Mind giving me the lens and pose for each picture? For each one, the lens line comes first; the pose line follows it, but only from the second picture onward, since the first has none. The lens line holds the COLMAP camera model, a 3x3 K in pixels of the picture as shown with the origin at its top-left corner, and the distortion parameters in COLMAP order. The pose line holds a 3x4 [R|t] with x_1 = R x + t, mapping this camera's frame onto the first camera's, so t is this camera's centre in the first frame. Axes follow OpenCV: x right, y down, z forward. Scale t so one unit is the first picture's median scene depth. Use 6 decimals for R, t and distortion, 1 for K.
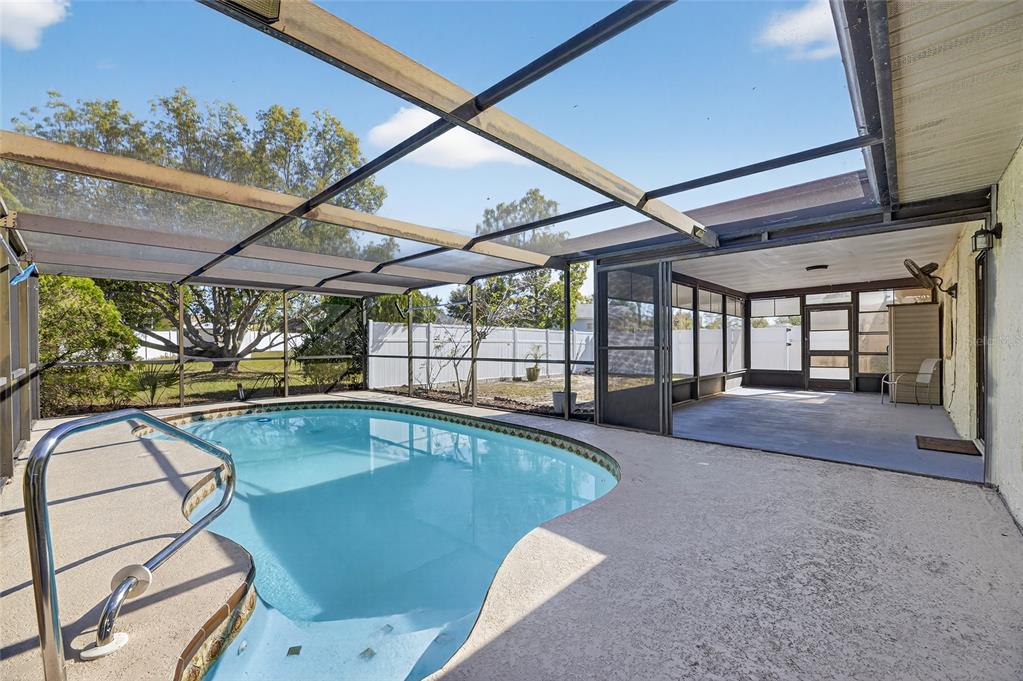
lens RADIAL K [[418.7, 0, 519.3], [0, 418.7, 341.2], [0, 0, 1]] dist [-0.000446, -0.002258]
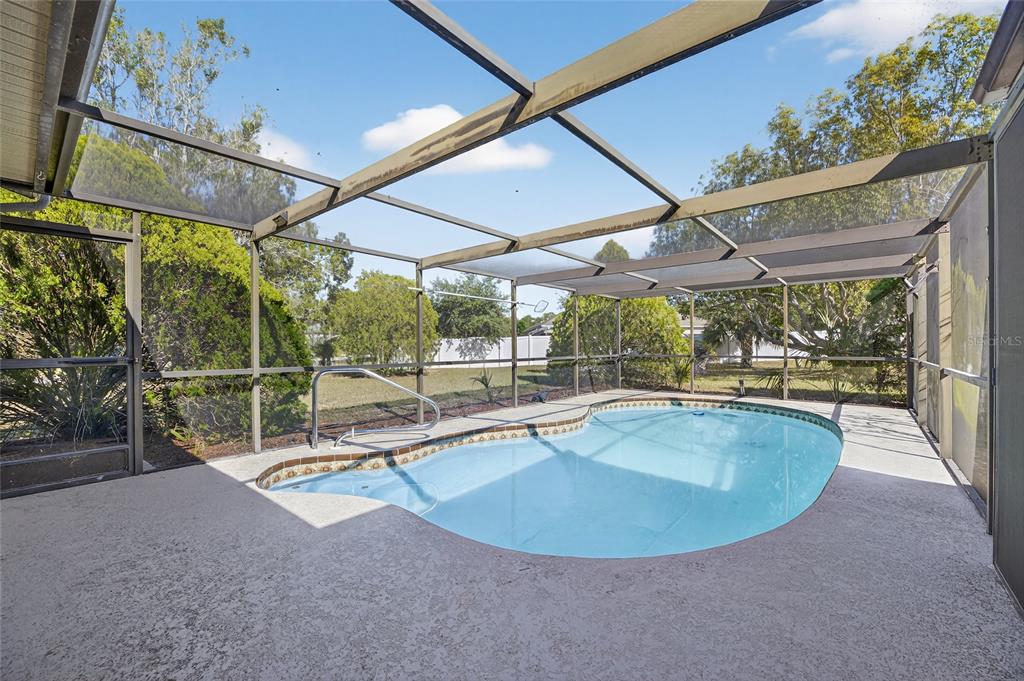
lens RADIAL K [[419.1, 0, 513.9], [0, 419.1, 346.3], [0, 0, 1]] dist [-0.000446, -0.002258]
pose [[0.047083, 0.008831, -0.998852, 0.351684], [0.009225, 0.999914, 0.009276, 0.001347], [0.998848, -0.009651, 0.046998, 0.376321]]
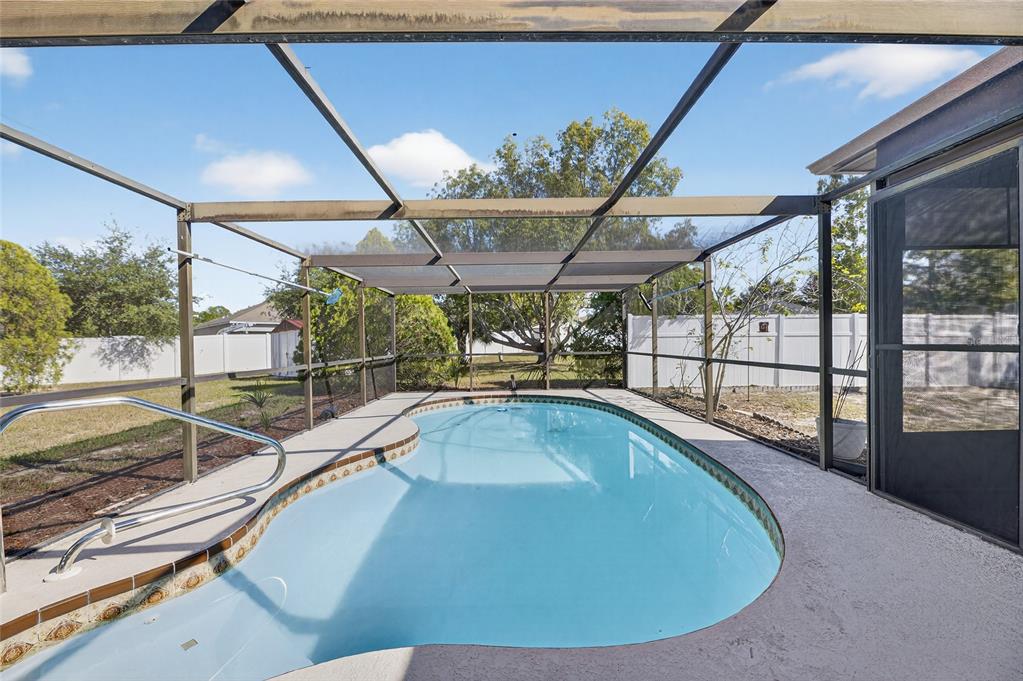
lens RADIAL K [[418.7, 0, 514.2], [0, 418.7, 341.5], [0, 0, 1]] dist [-0.000446, -0.002258]
pose [[0.687071, -0.004238, -0.726578, 0.174205], [0.014119, 0.999872, 0.007519, -0.000088], [0.726453, -0.015425, 0.687043, 0.207265]]
